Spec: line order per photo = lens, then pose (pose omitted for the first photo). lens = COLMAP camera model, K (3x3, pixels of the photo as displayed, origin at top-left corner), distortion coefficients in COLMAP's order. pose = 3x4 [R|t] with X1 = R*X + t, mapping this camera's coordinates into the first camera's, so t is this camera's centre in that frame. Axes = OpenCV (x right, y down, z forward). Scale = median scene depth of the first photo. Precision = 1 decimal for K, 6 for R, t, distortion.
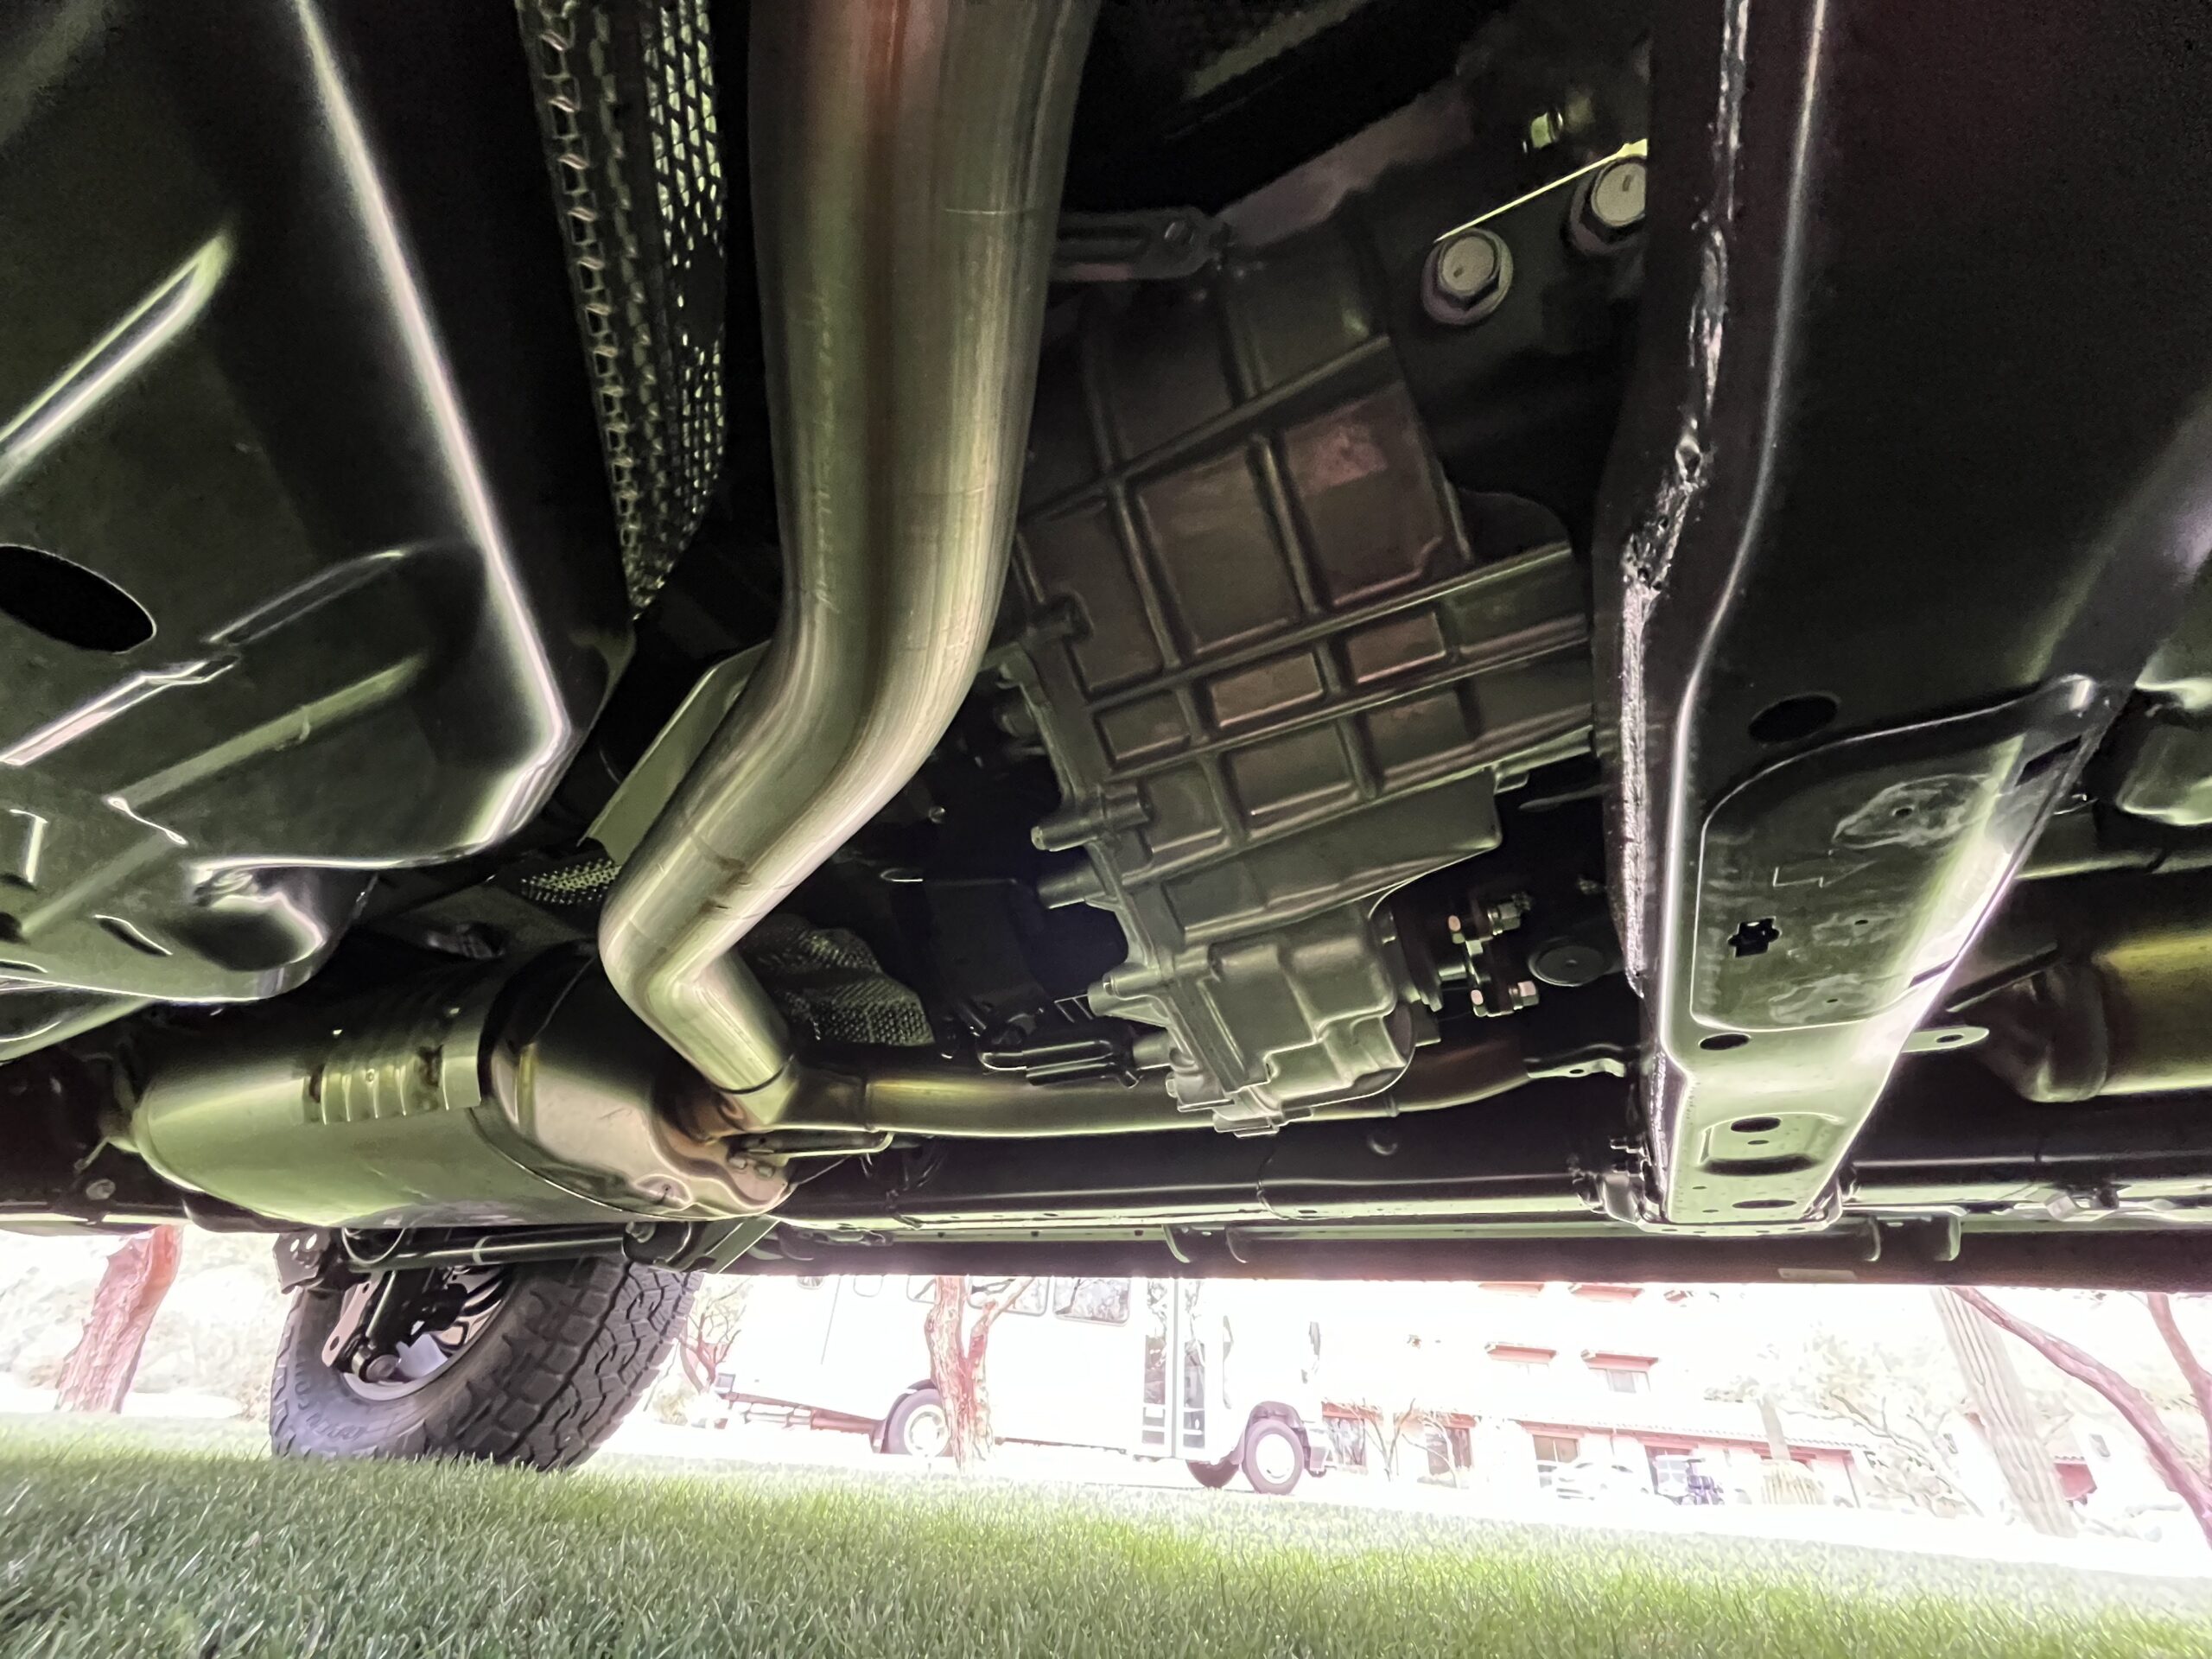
lens RADIAL K [[893.6, 0, 1105.5], [0, 893.6, 830.1], [0, 0, 1]] dist [-0.004150, 0.000052]
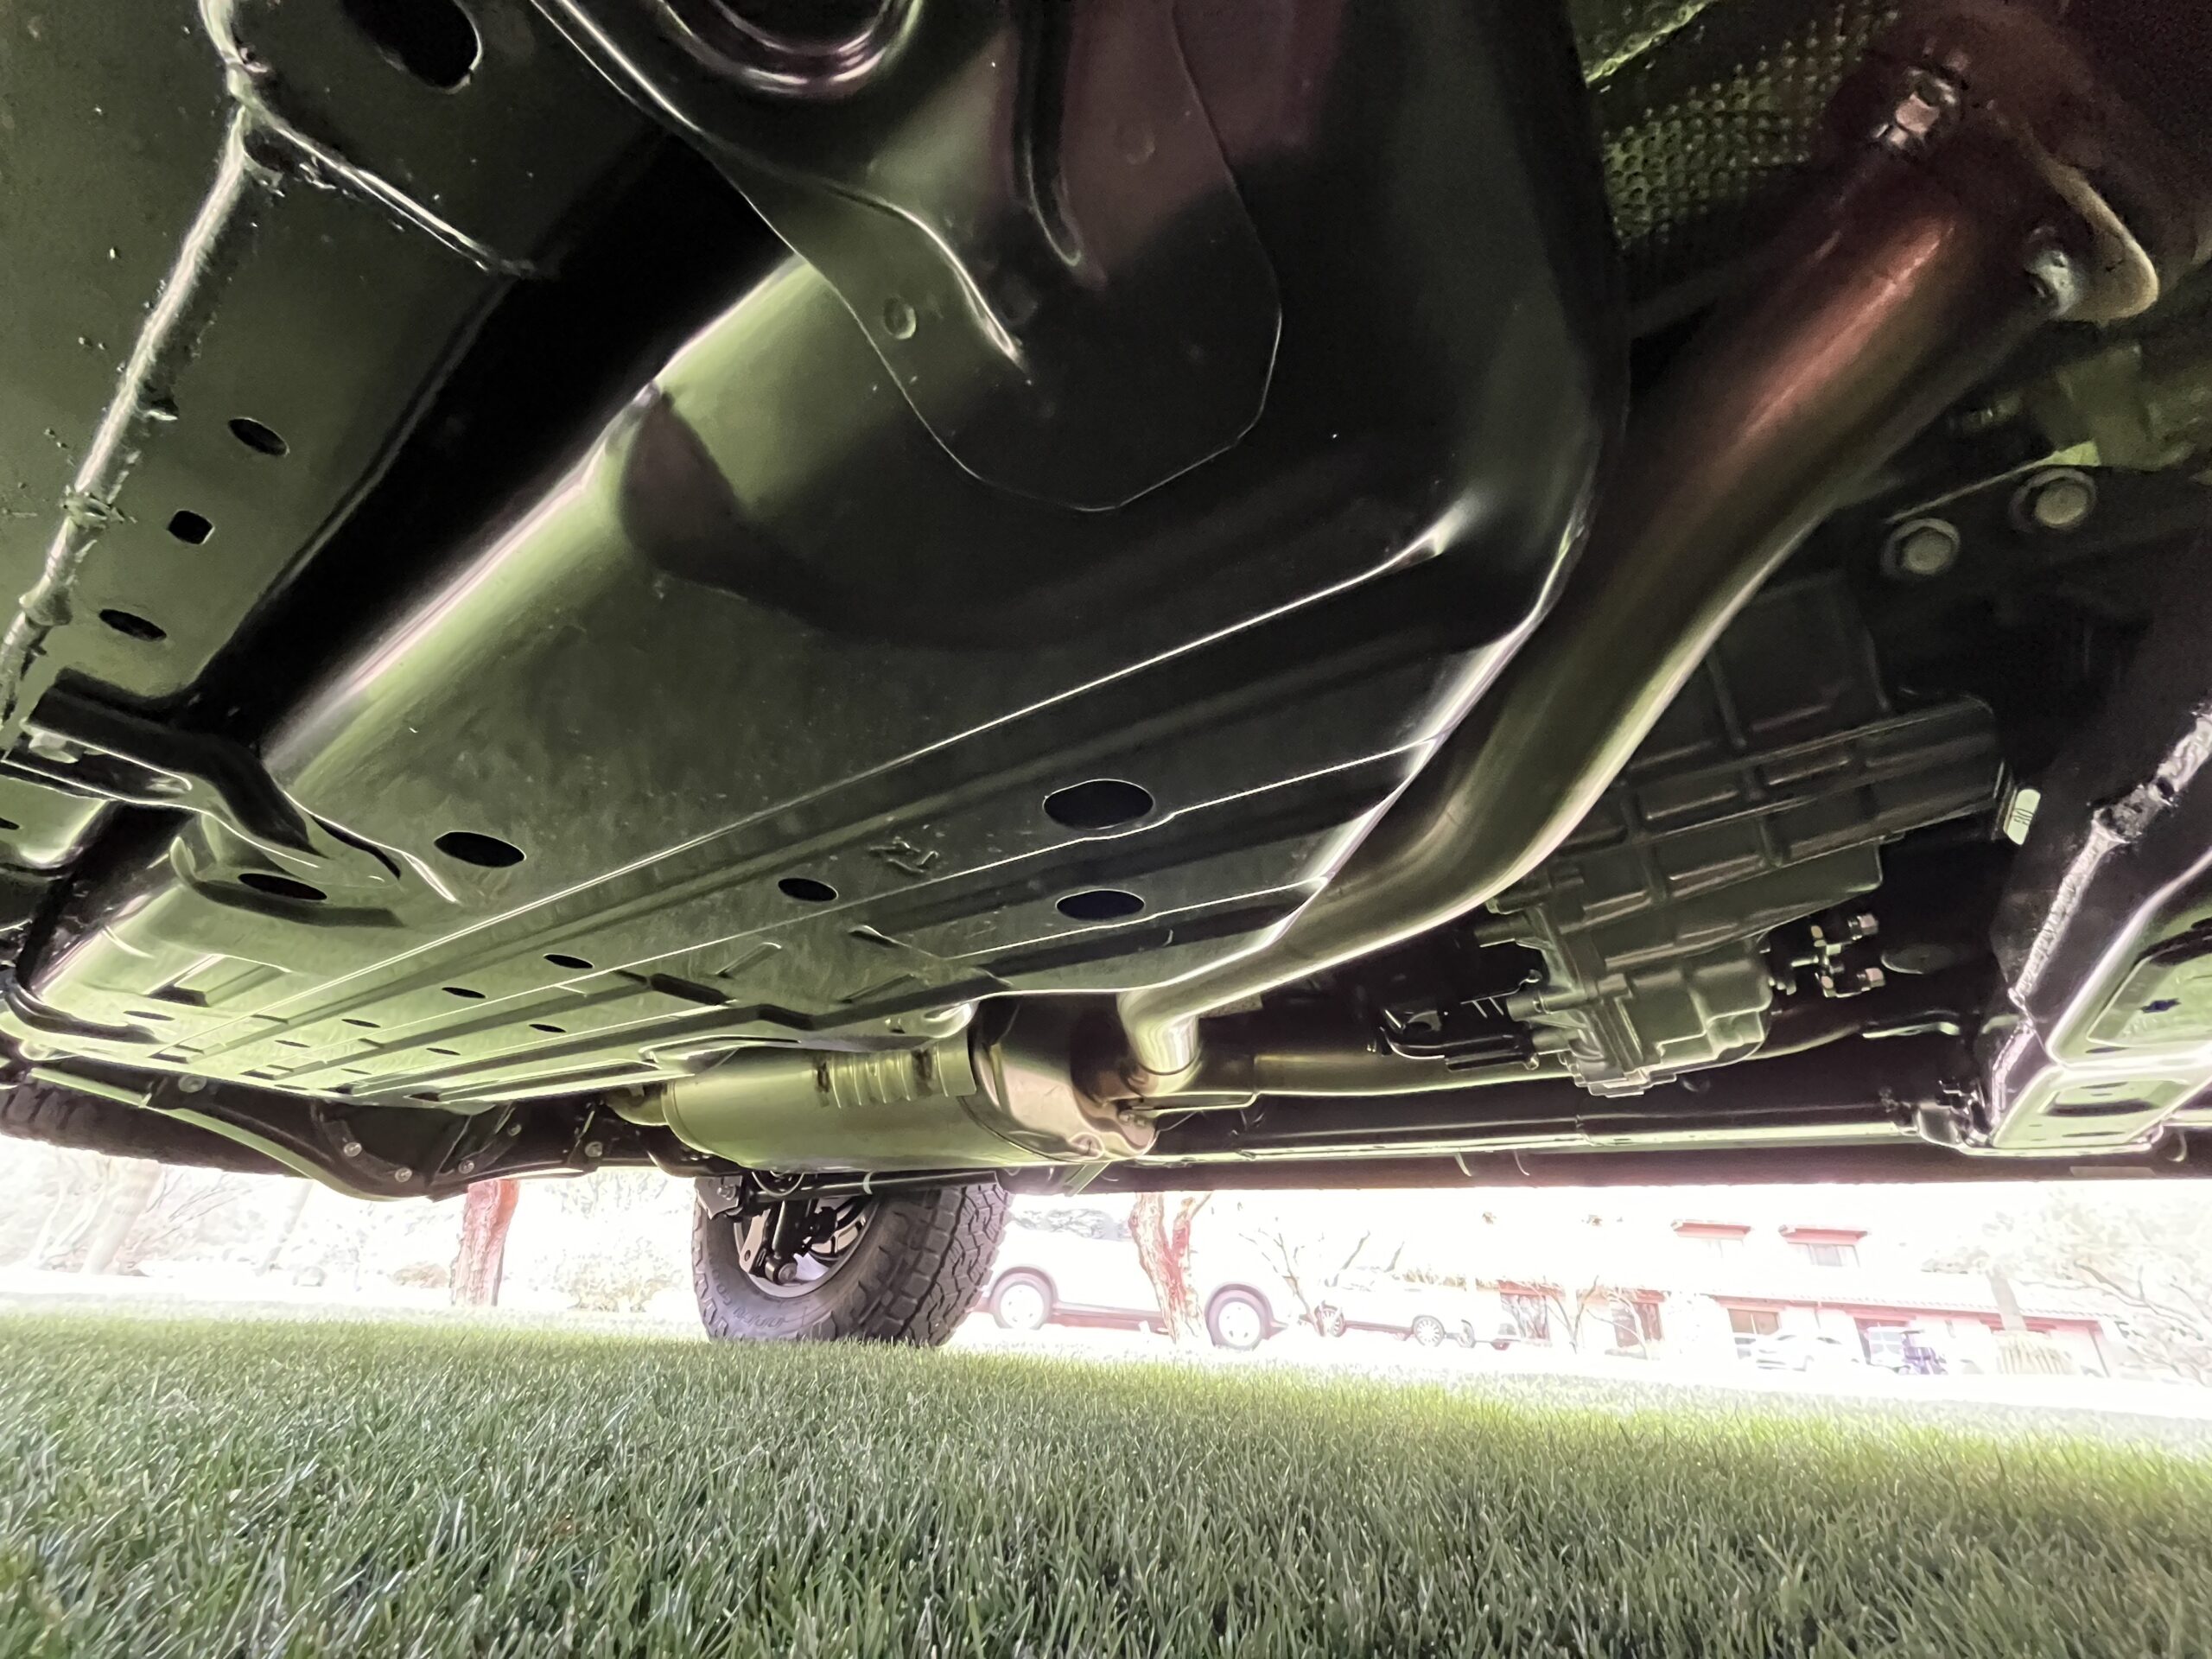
lens RADIAL K [[893.0, 0, 1106.0], [0, 893.0, 829.5], [0, 0, 1]] dist [-0.005960, 0.000441]
pose [[0.985167, -0.088736, -0.146872, -0.127837], [0.102690, 0.990605, 0.090313, -0.082621], [0.137478, -0.104055, 0.985024, -0.110606]]
